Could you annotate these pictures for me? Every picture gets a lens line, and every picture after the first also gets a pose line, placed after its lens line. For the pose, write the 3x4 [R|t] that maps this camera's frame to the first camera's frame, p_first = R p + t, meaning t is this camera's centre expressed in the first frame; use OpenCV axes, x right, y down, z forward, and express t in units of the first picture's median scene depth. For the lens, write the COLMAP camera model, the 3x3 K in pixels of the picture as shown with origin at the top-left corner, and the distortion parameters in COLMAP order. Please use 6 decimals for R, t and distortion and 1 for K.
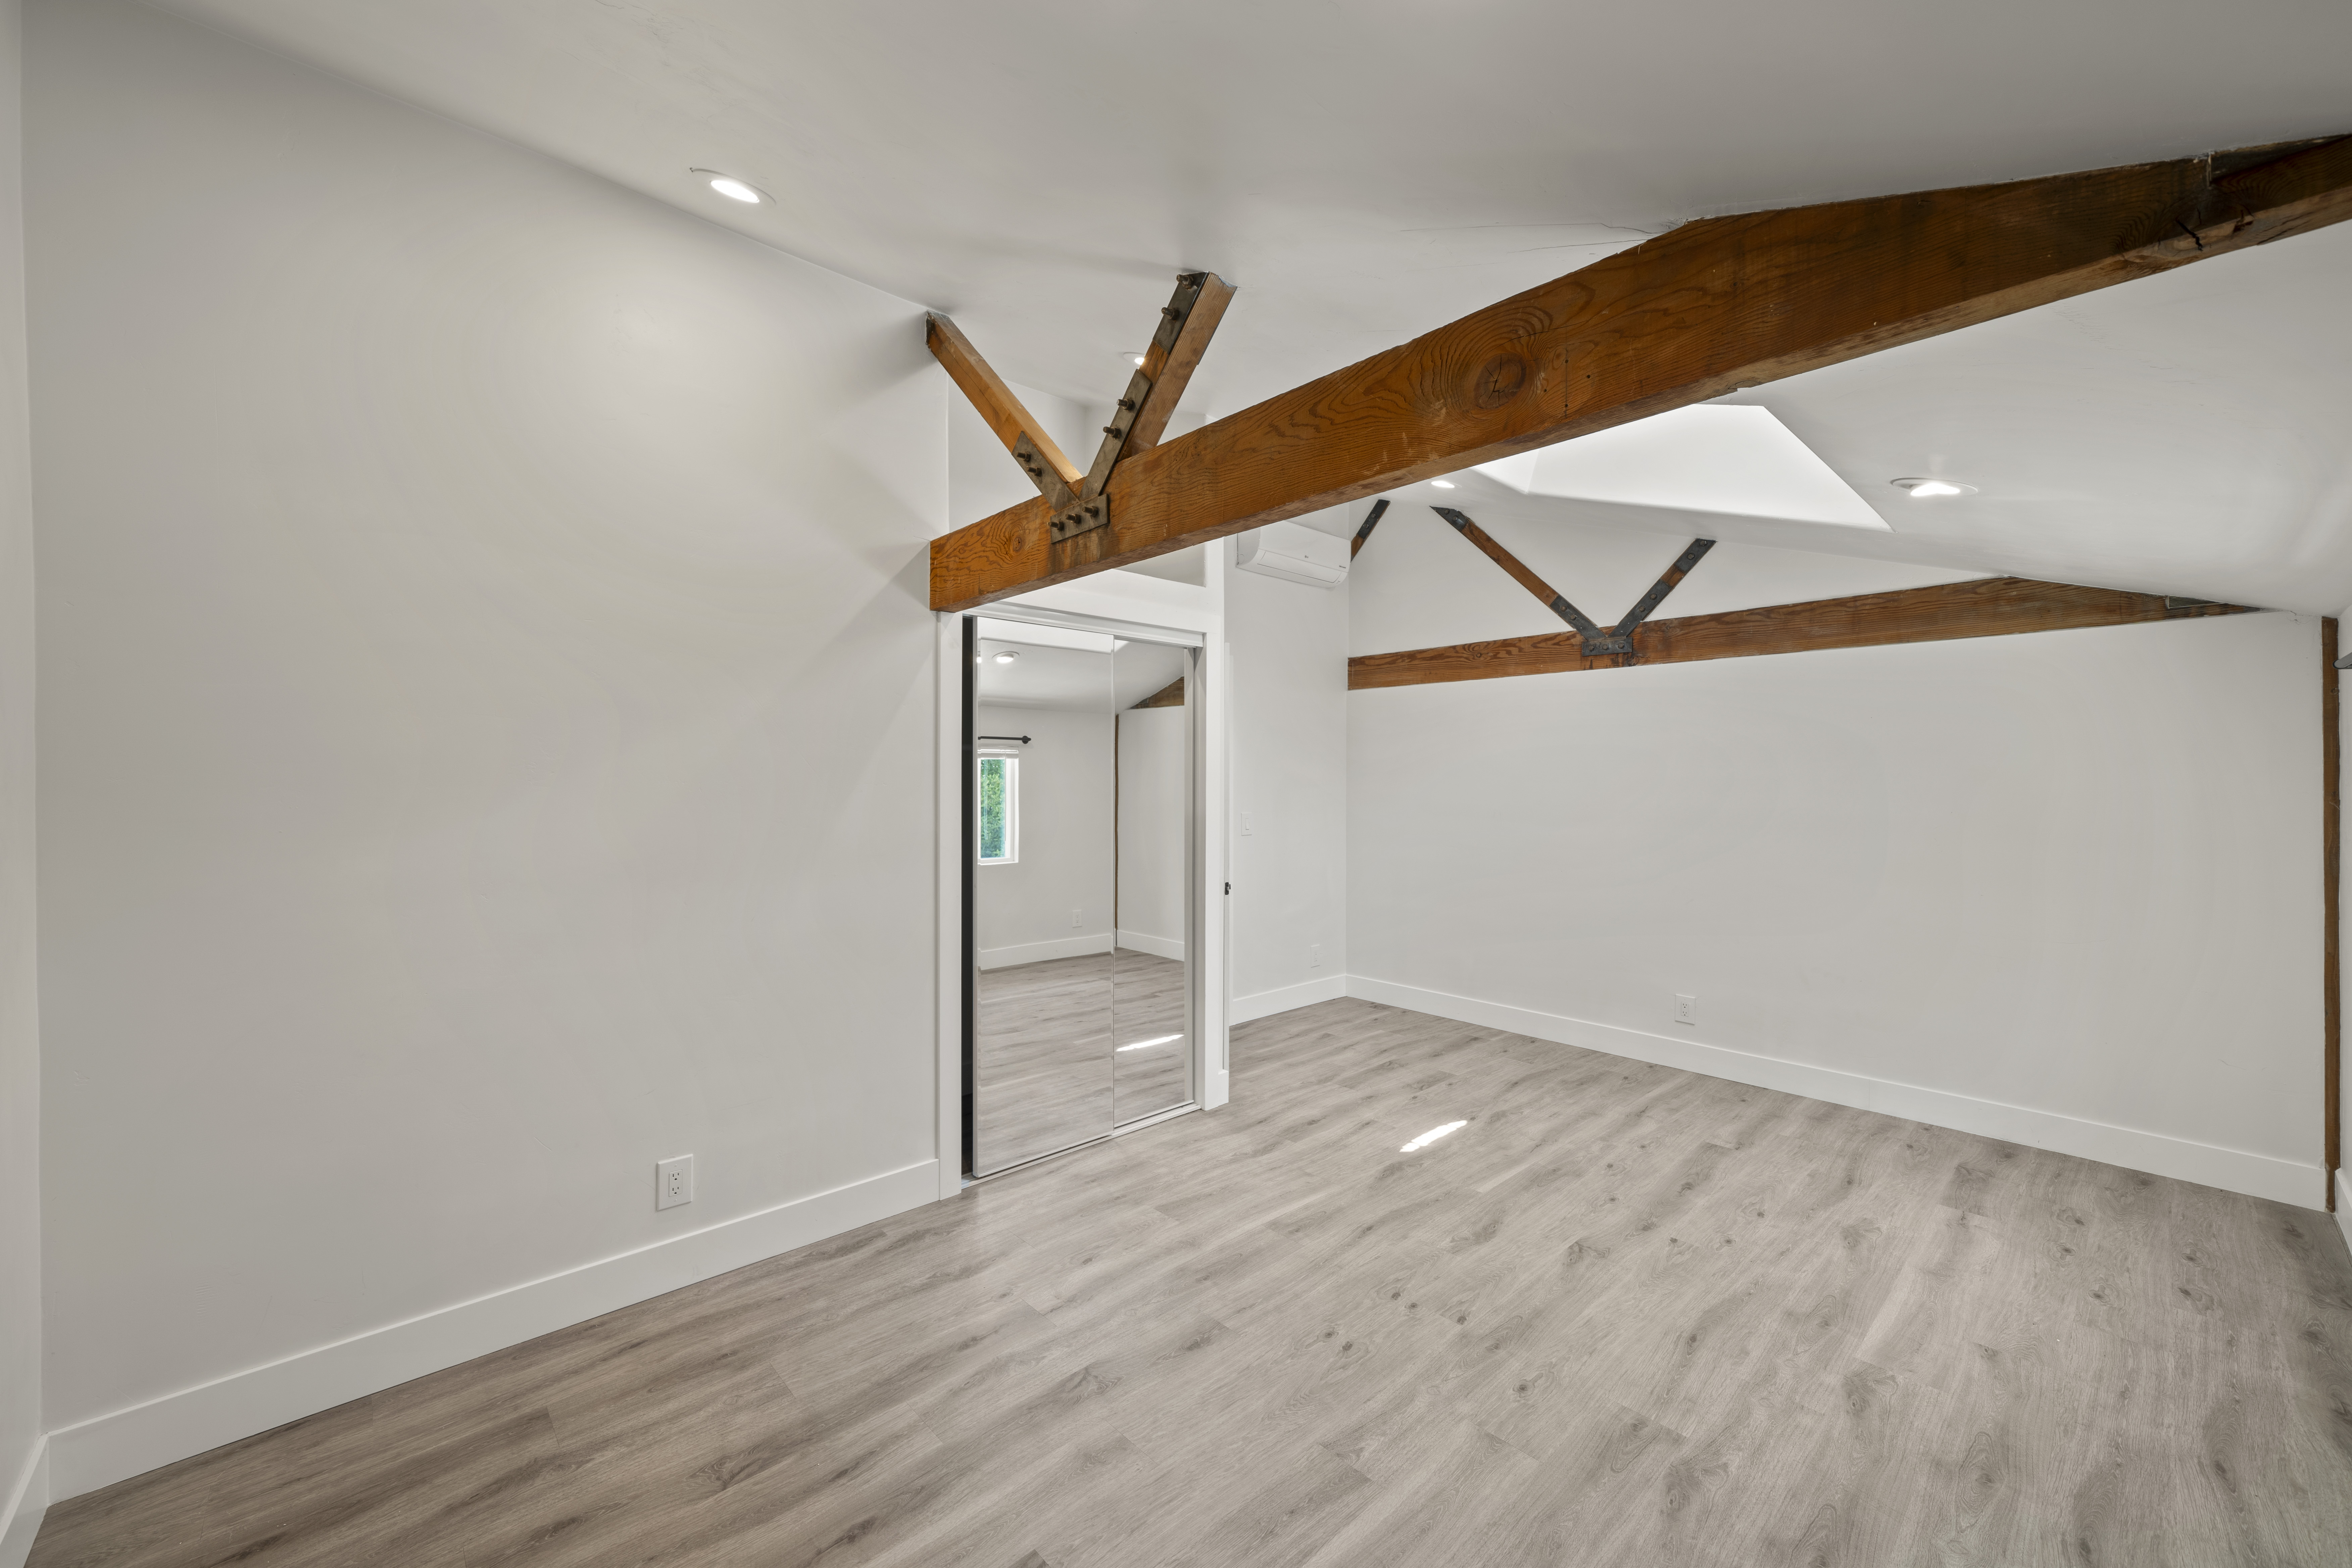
lens RADIAL K [[862.8, 0, 1182.7], [0, 862.8, 775.7], [0, 0, 1]] dist [-0.003638, -0.000185]
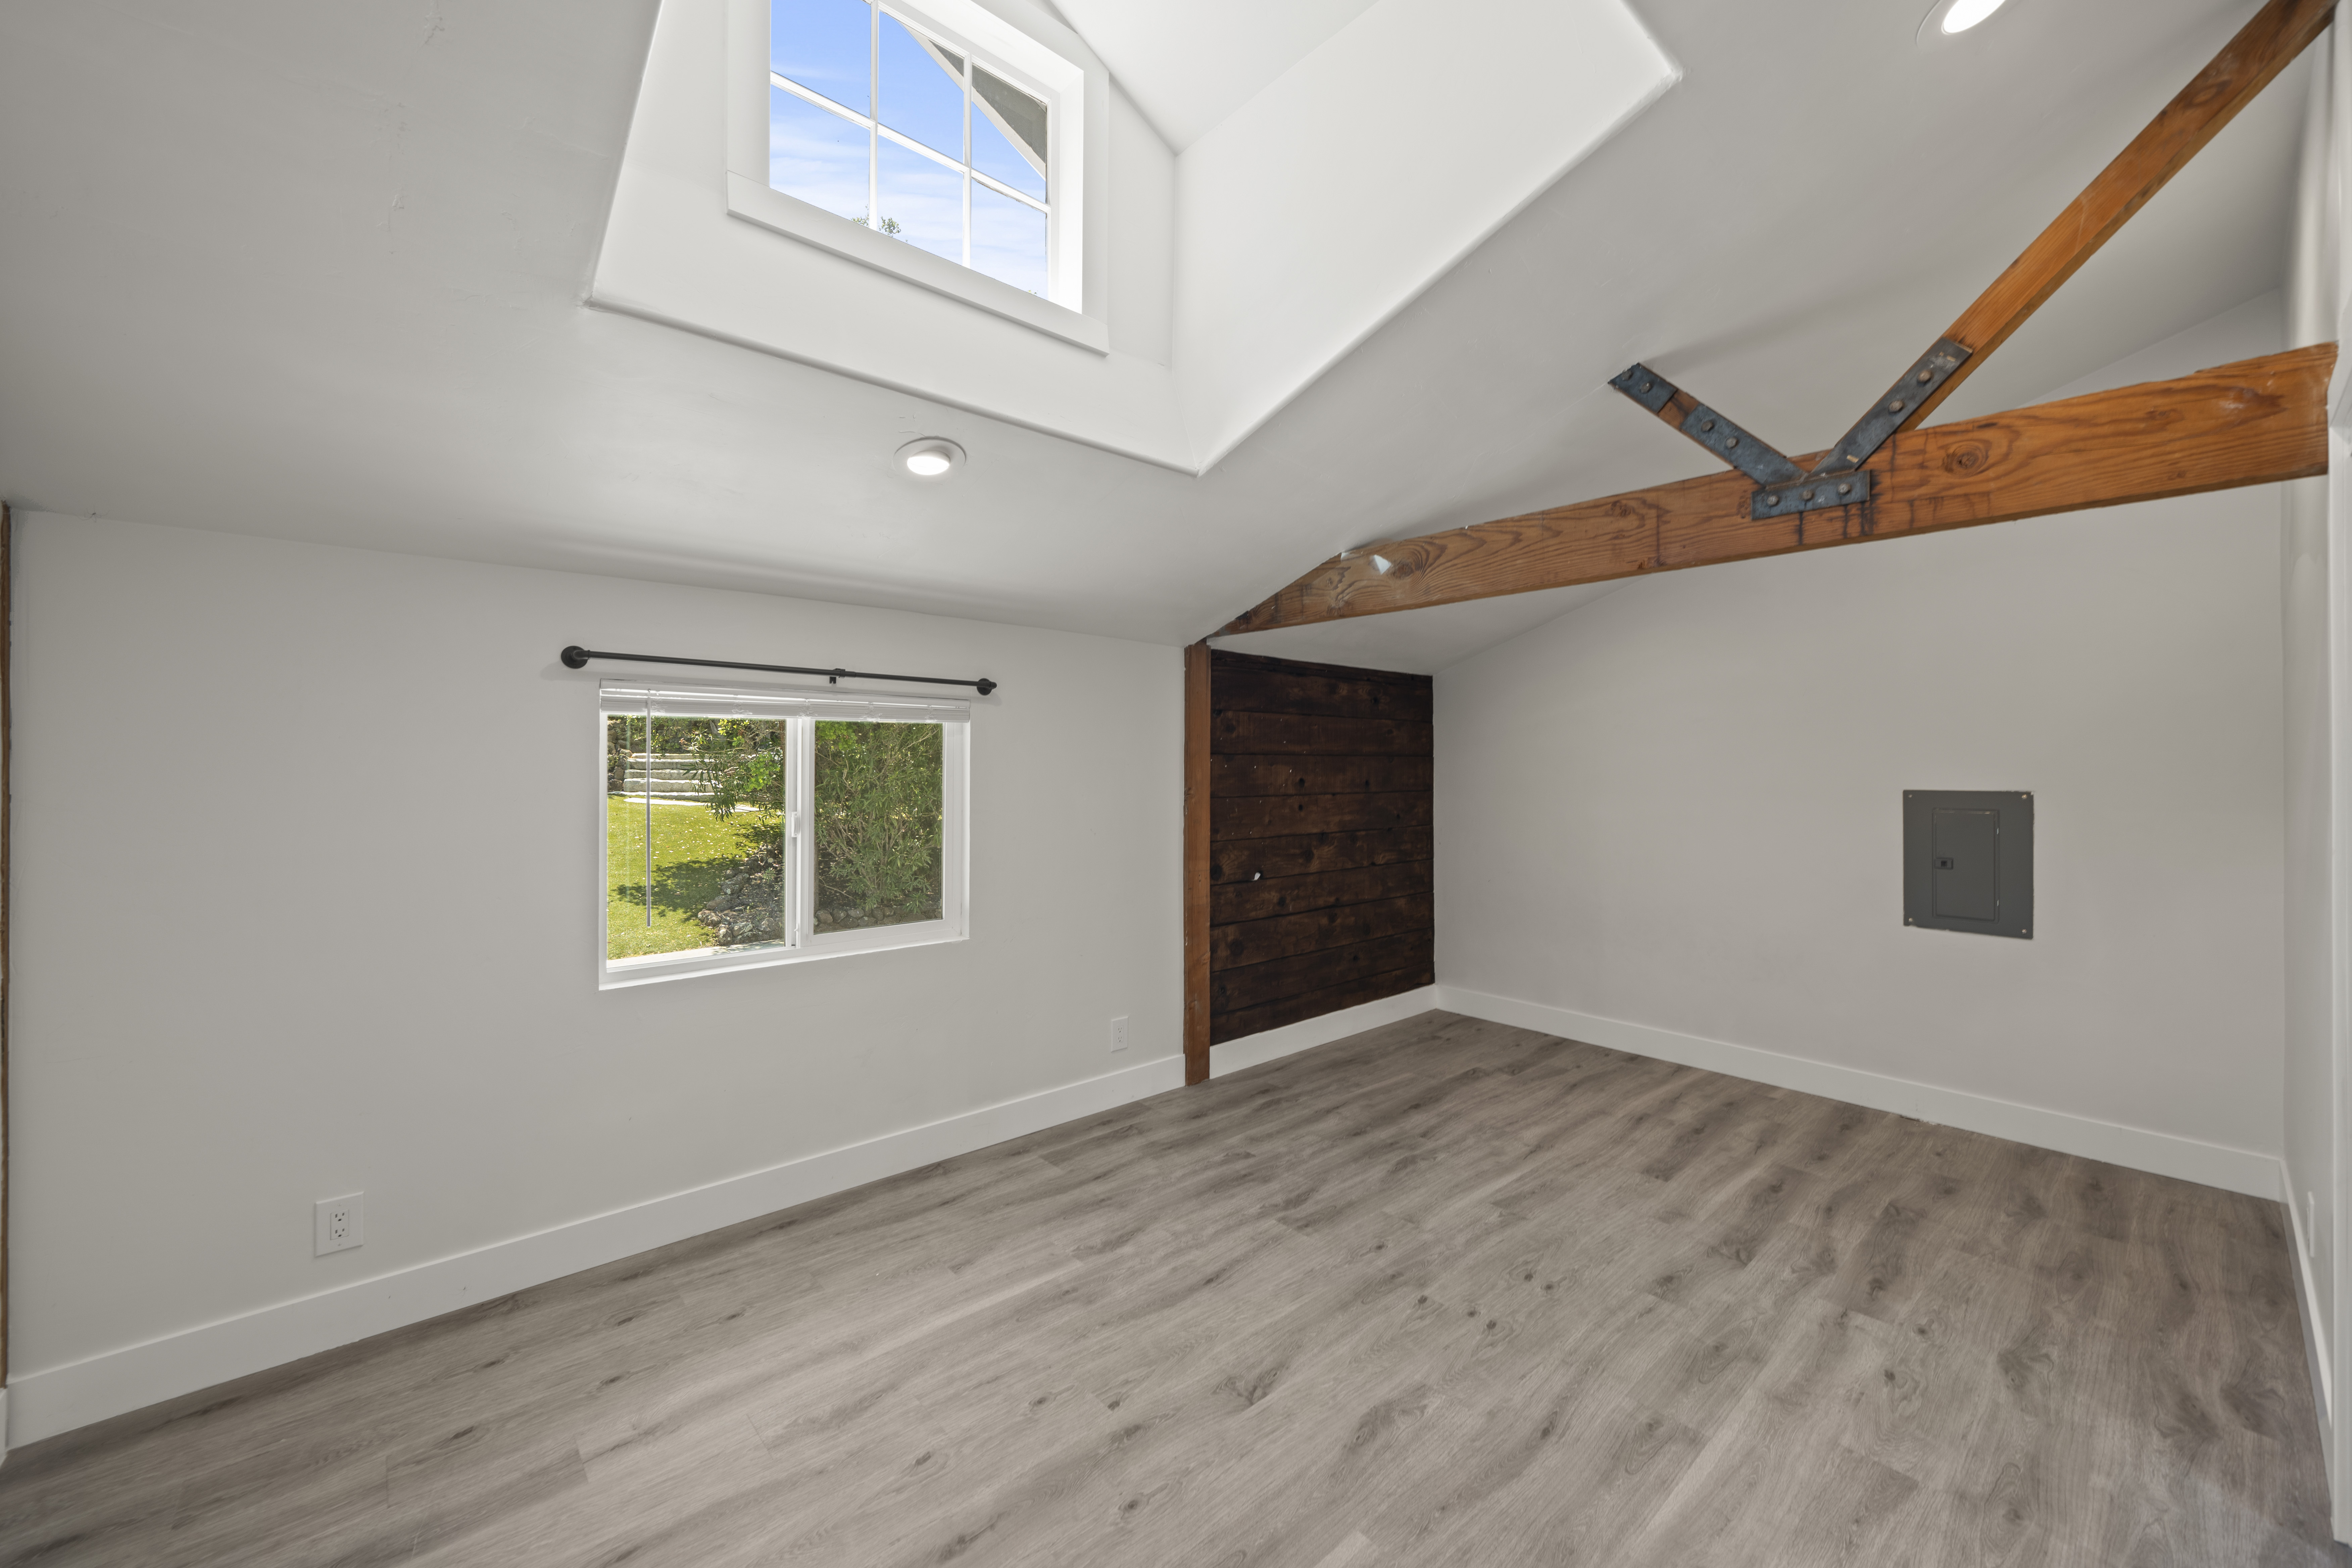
lens RADIAL K [[862.8, 0, 1175.5], [0, 862.8, 782.7], [0, 0, 1]] dist [-0.003638, -0.000185]
pose [[-0.999612, -0.003607, 0.027633, 0.584301], [-0.003144, 0.999854, 0.016789, 0.006471], [-0.027689, 0.016695, -0.999477, 1.995398]]
